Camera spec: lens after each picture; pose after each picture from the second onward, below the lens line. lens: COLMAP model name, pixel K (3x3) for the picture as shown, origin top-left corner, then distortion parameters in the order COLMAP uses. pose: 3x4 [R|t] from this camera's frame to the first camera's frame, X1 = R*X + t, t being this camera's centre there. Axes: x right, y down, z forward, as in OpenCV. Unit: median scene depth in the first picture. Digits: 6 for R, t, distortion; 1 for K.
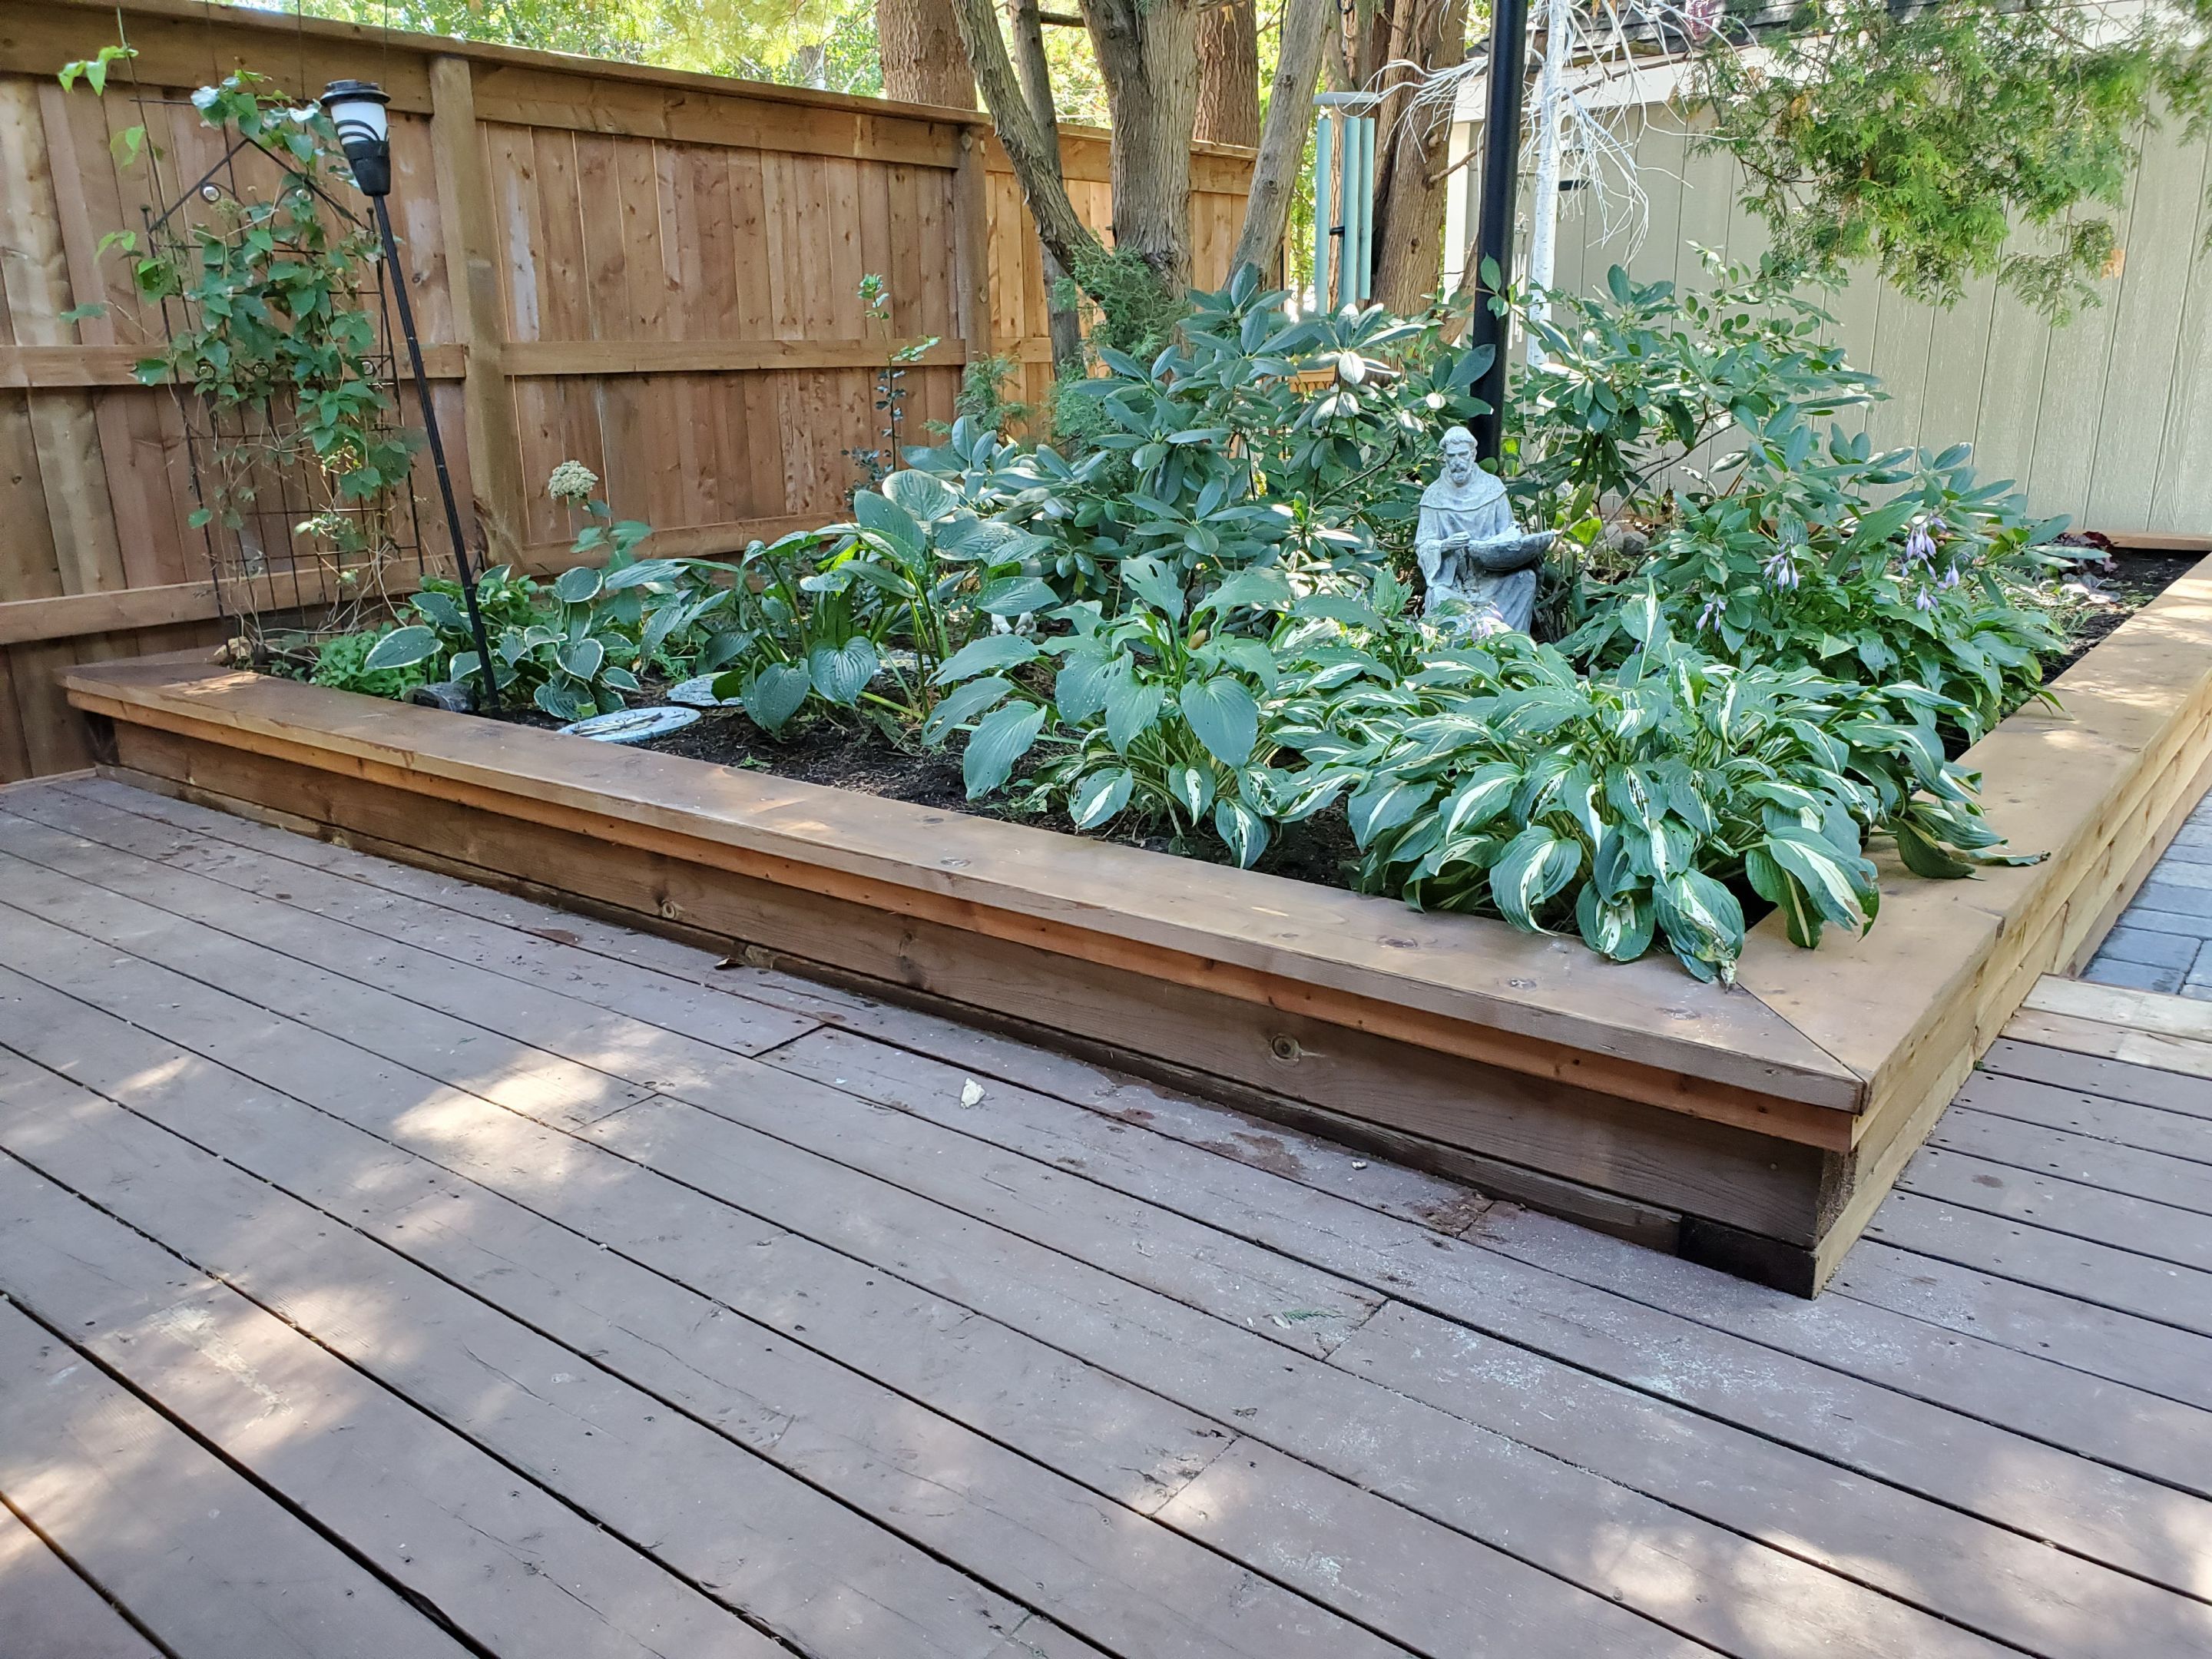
lens RADIAL K [[1695.5, 0, 1098.1], [0, 1695.5, 853.6], [0, 0, 1]] dist [0.009959, 0.009846]
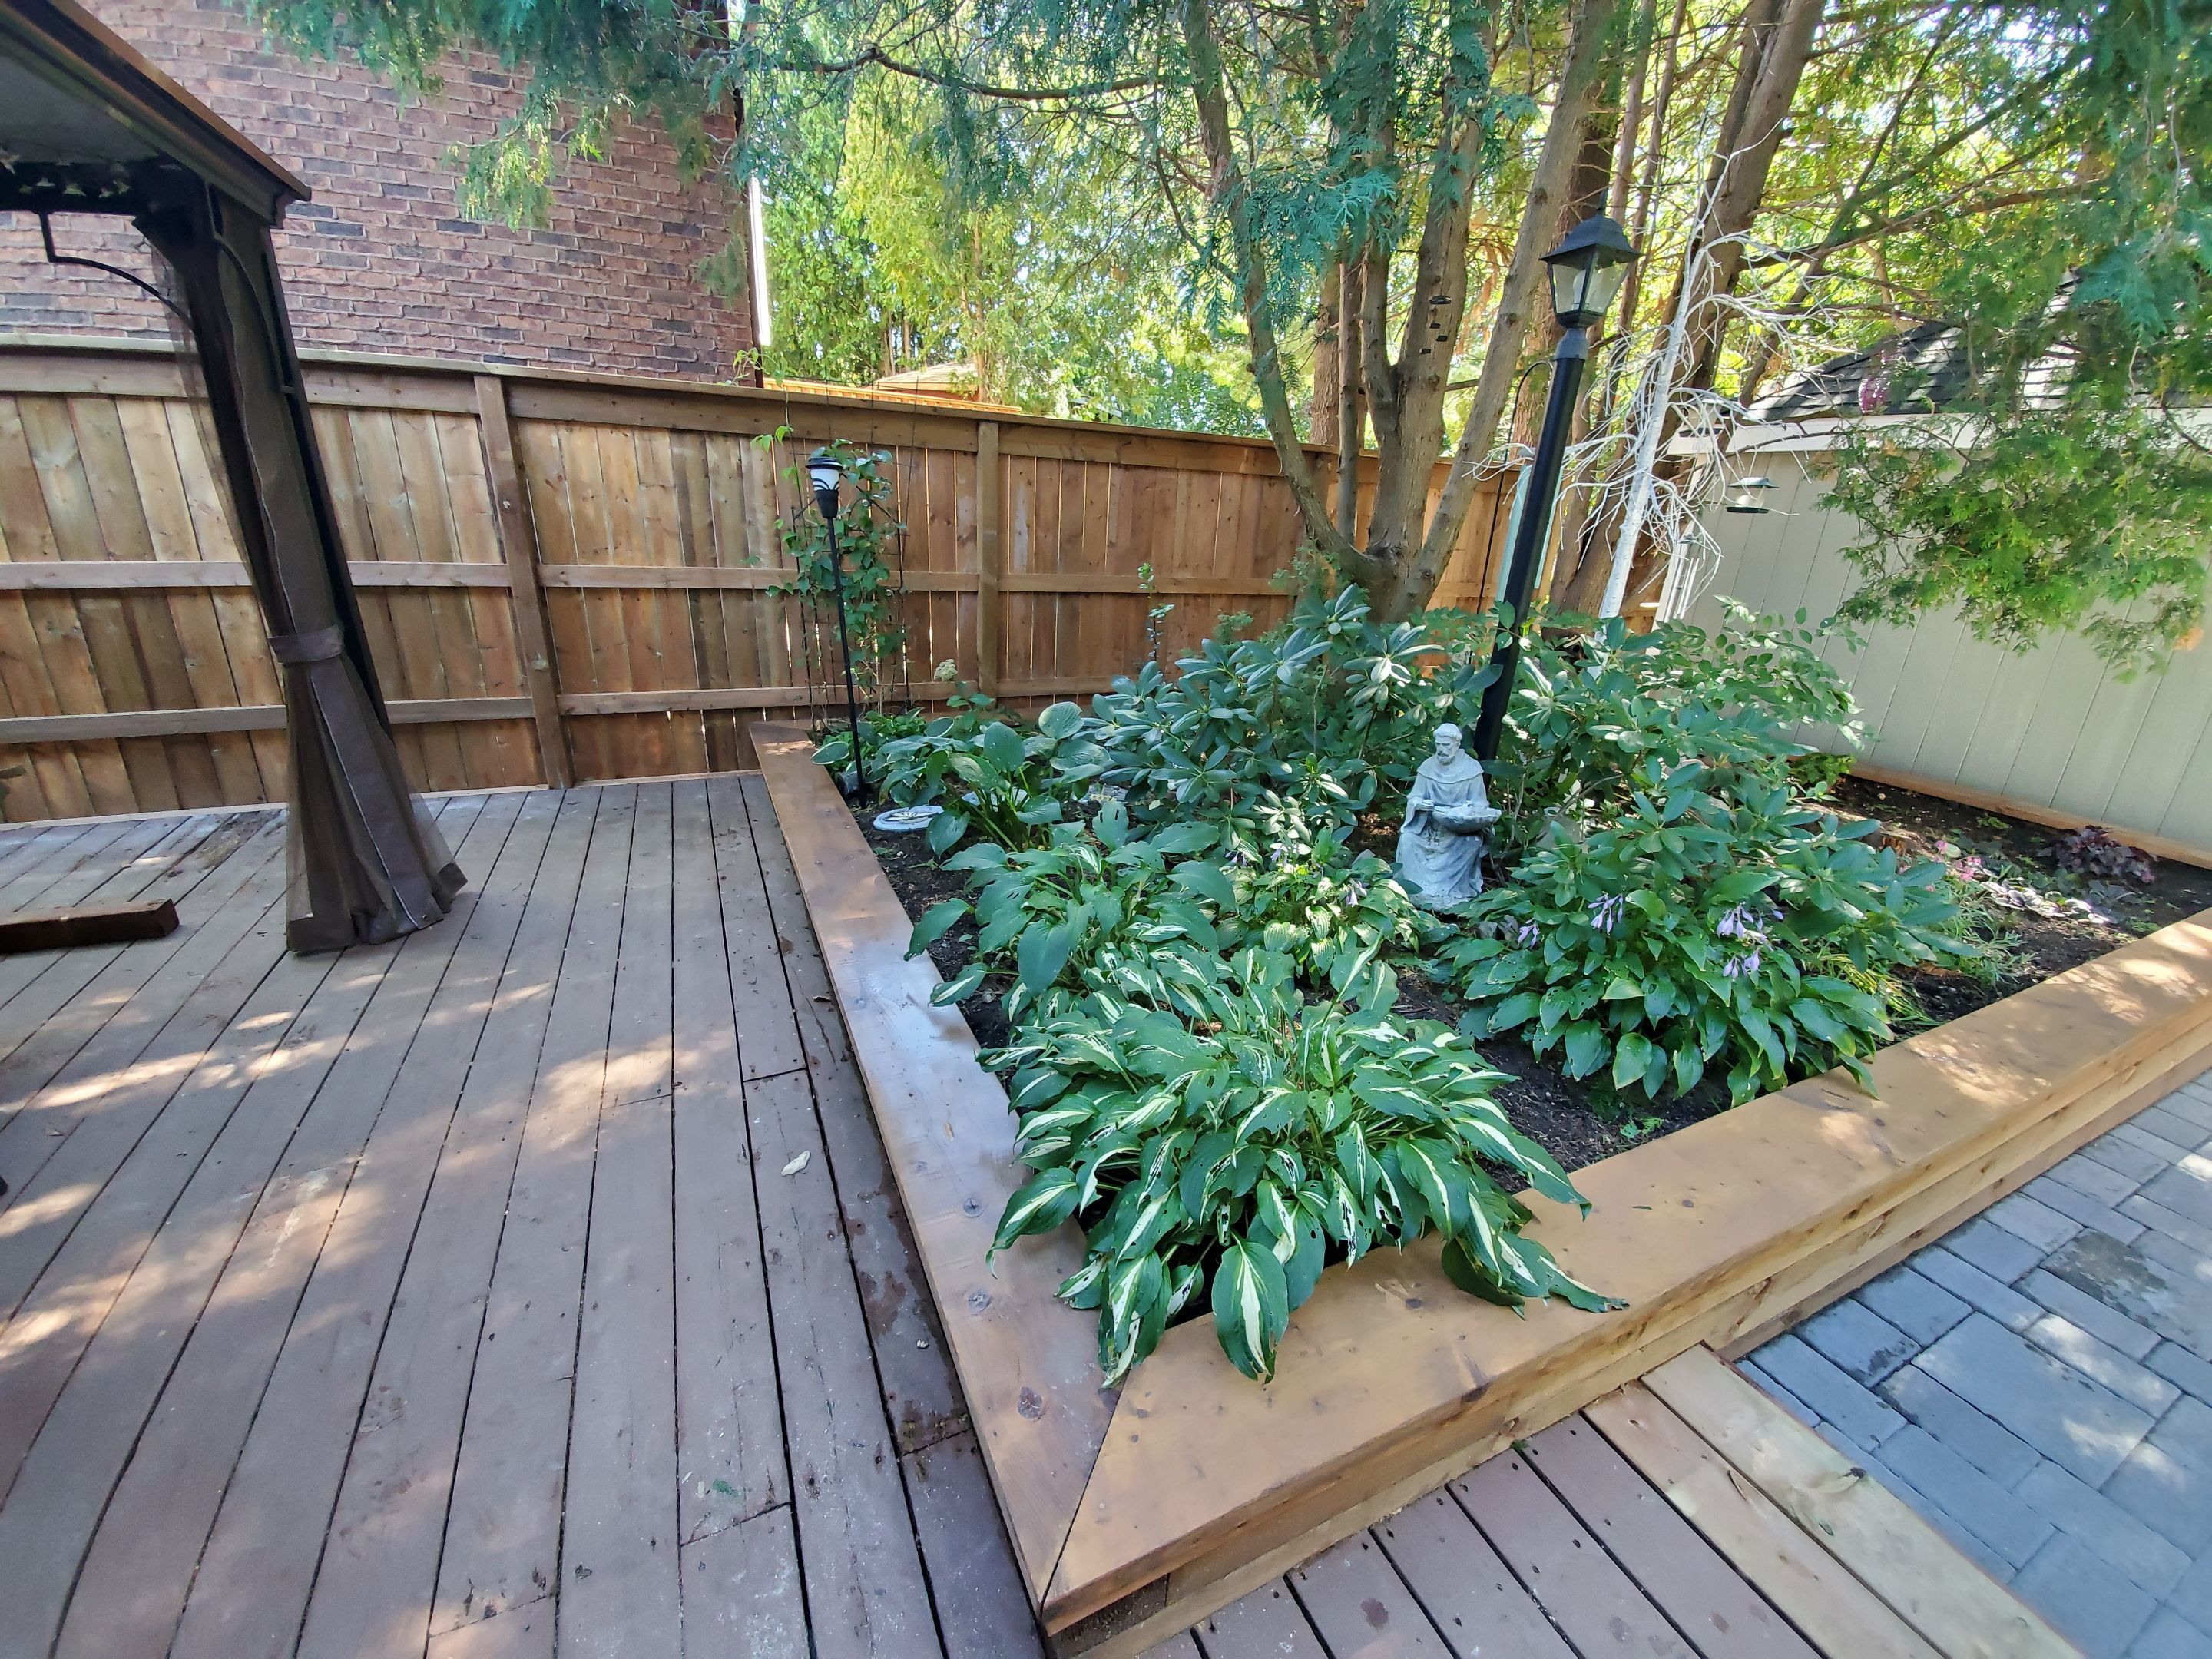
lens RADIAL K [[861.9, 0, 1103.2], [0, 861.9, 843.9], [0, 0, 1]] dist [0.014451, -0.020151]
pose [[0.889453, 0.216509, -0.402489, 0.199783], [-0.191089, 0.976172, 0.102823, -0.131121], [0.415161, -0.014545, 0.909632, 0.177694]]
